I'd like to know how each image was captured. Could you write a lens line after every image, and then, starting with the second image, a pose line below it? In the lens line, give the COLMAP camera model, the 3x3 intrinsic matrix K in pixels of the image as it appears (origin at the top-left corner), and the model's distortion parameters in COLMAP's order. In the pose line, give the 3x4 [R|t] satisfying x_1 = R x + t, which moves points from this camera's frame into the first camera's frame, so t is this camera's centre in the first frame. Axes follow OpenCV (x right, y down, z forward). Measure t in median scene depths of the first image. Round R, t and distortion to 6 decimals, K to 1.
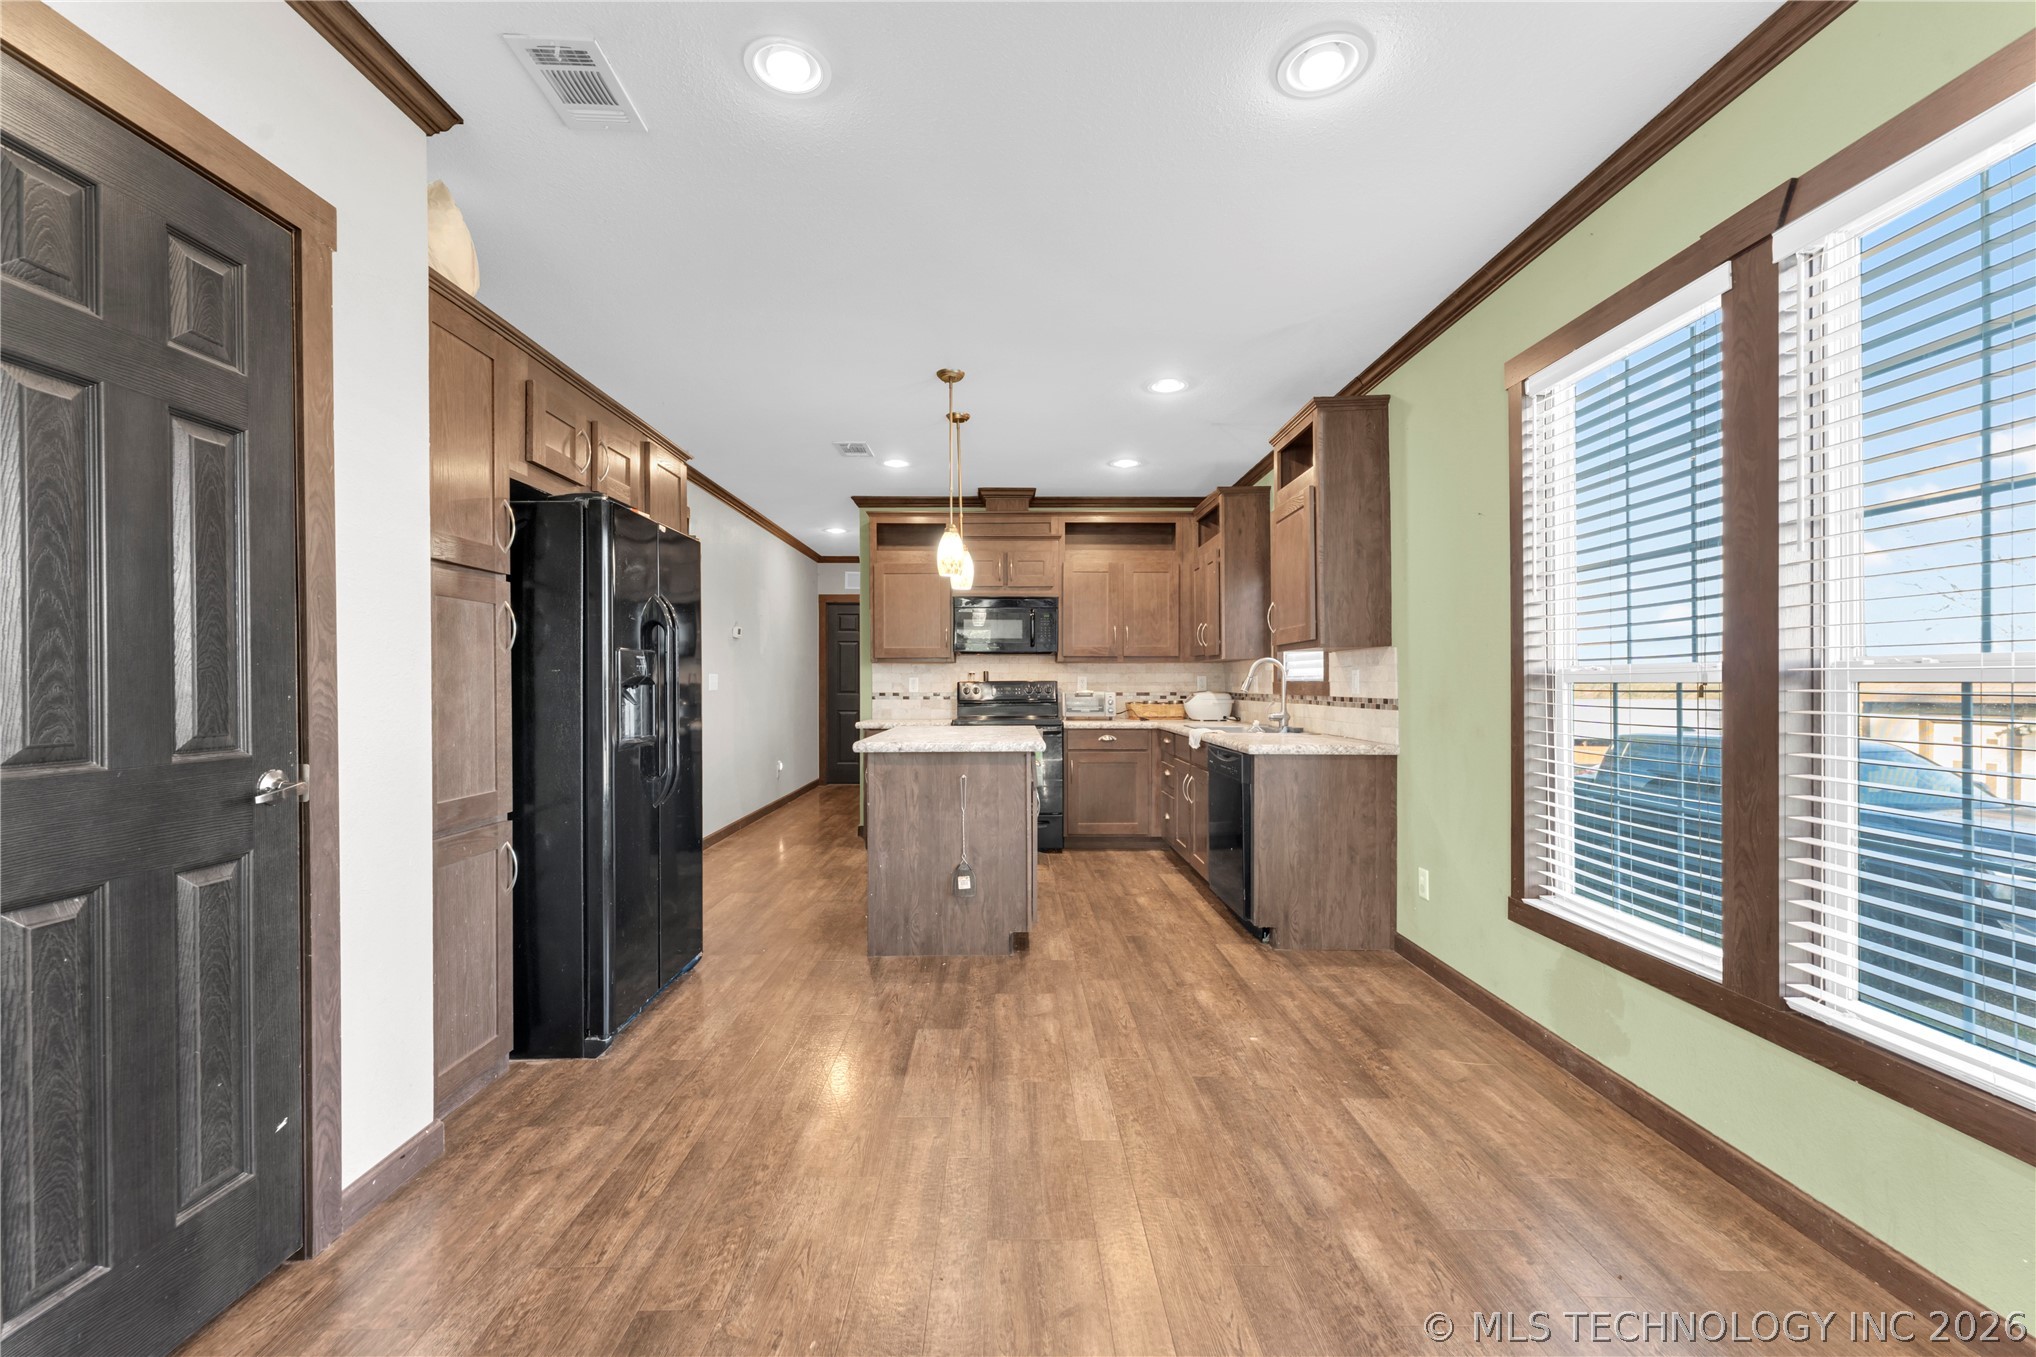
lens RADIAL K [[820.1, 0, 1007.3], [0, 820.1, 686.2], [0, 0, 1]] dist [0.002938, 0.000299]
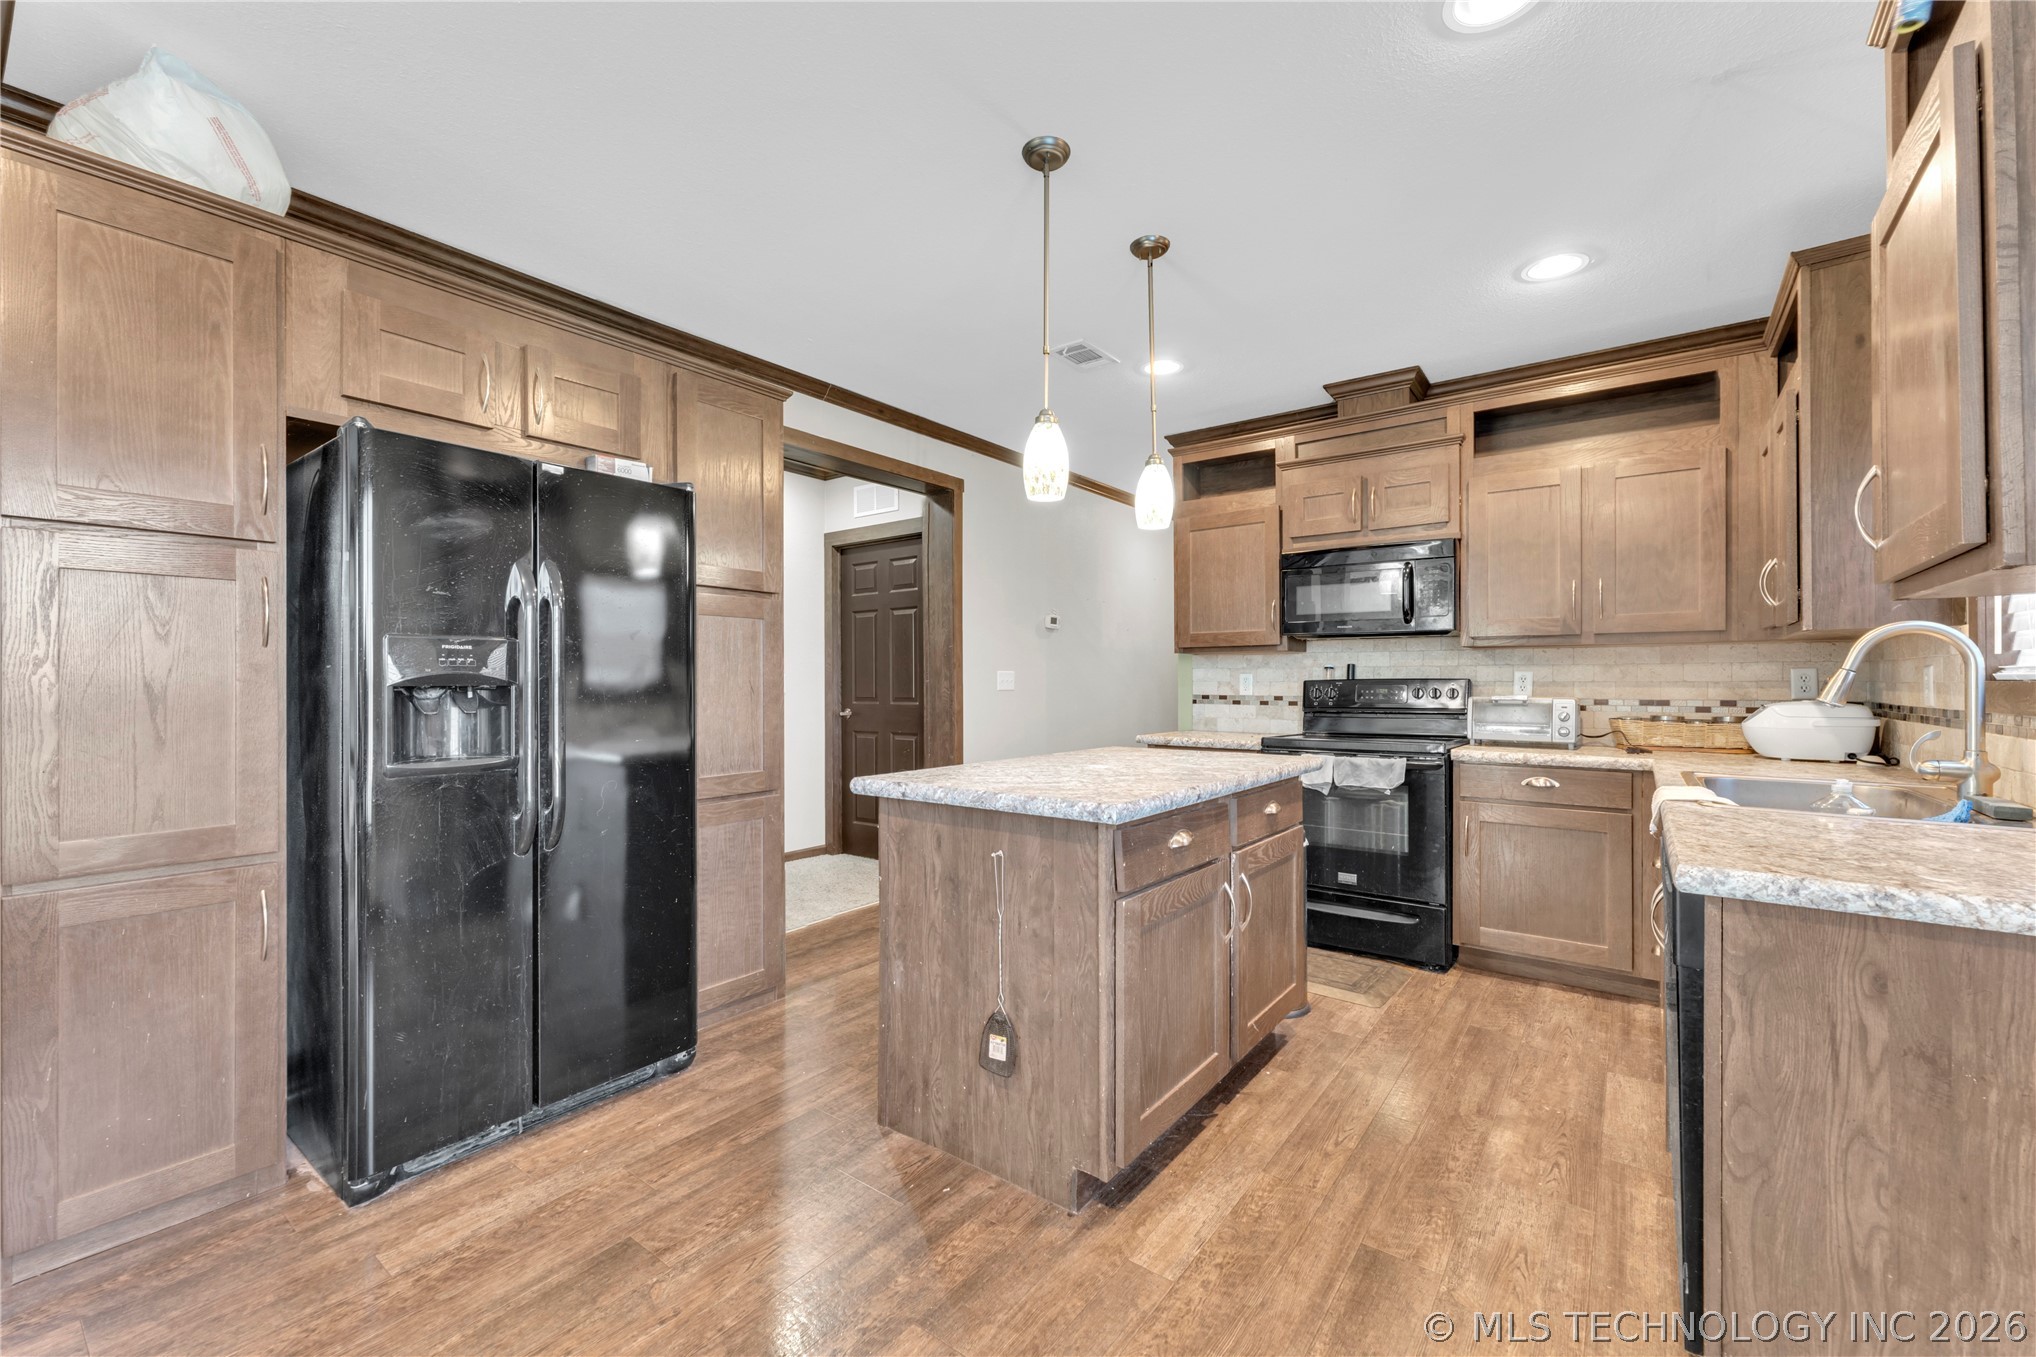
lens RADIAL K [[820.1, 0, 1013.5], [0, 820.1, 677.3], [0, 0, 1]] dist [0.002938, 0.000299]
pose [[0.795900, -0.001195, -0.605427, 0.189608], [-0.002908, 0.999979, -0.005797, -0.003655], [0.605421, 0.006375, 0.795880, 0.371587]]
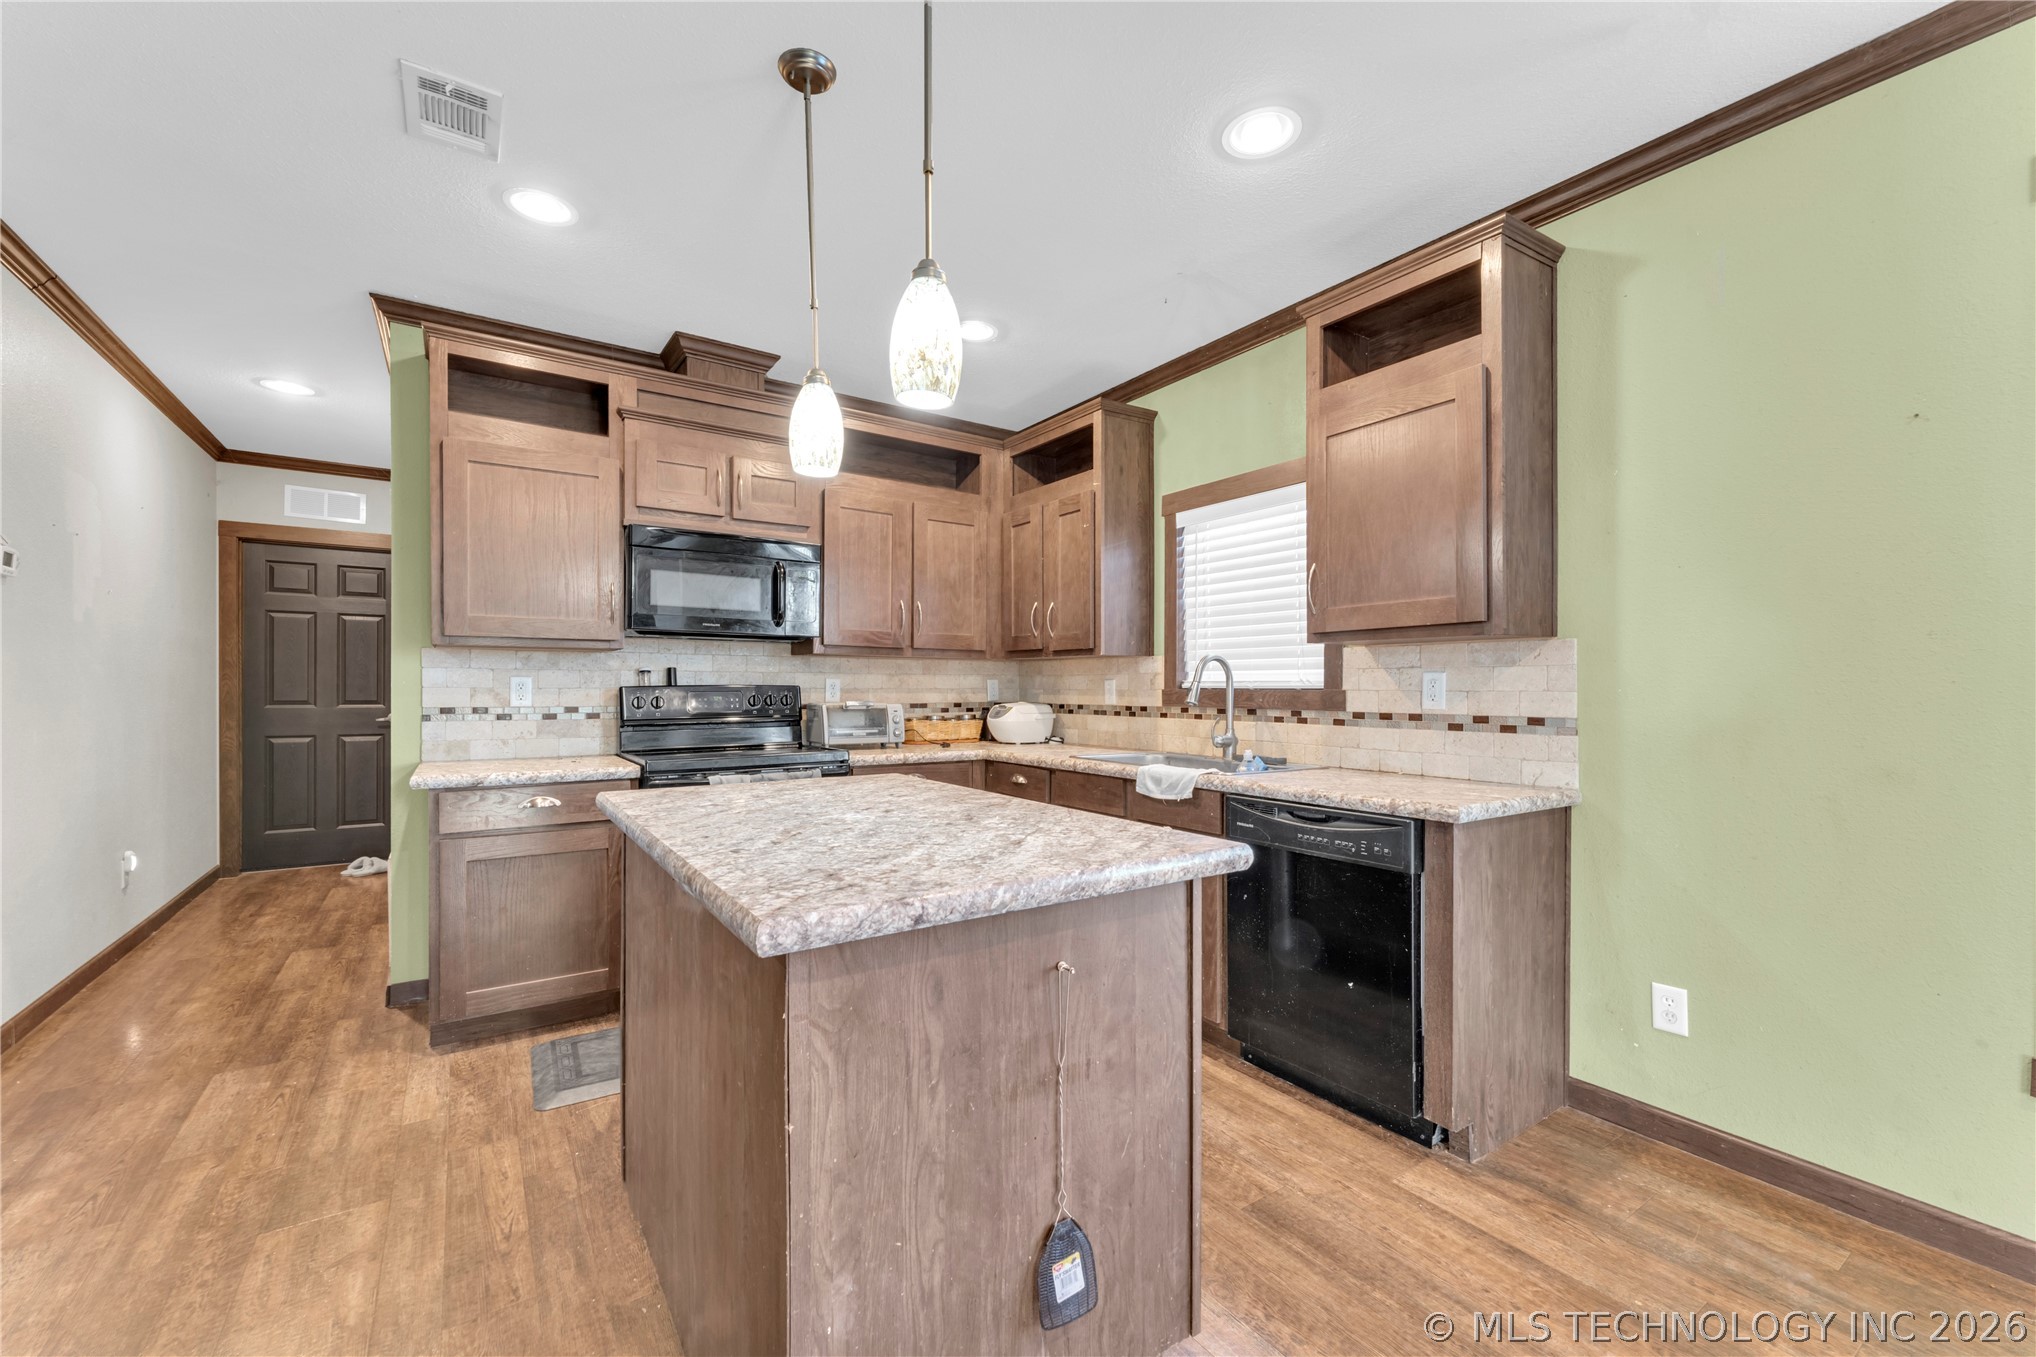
lens RADIAL K [[820.1, 0, 1015.1], [0, 820.1, 693.4], [0, 0, 1]] dist [0.002938, 0.000299]
pose [[0.832573, -0.000347, 0.553915, -0.171252], [-0.001894, 0.999992, 0.003473, -0.003672], [-0.553912, -0.003941, 0.832566, 0.476811]]
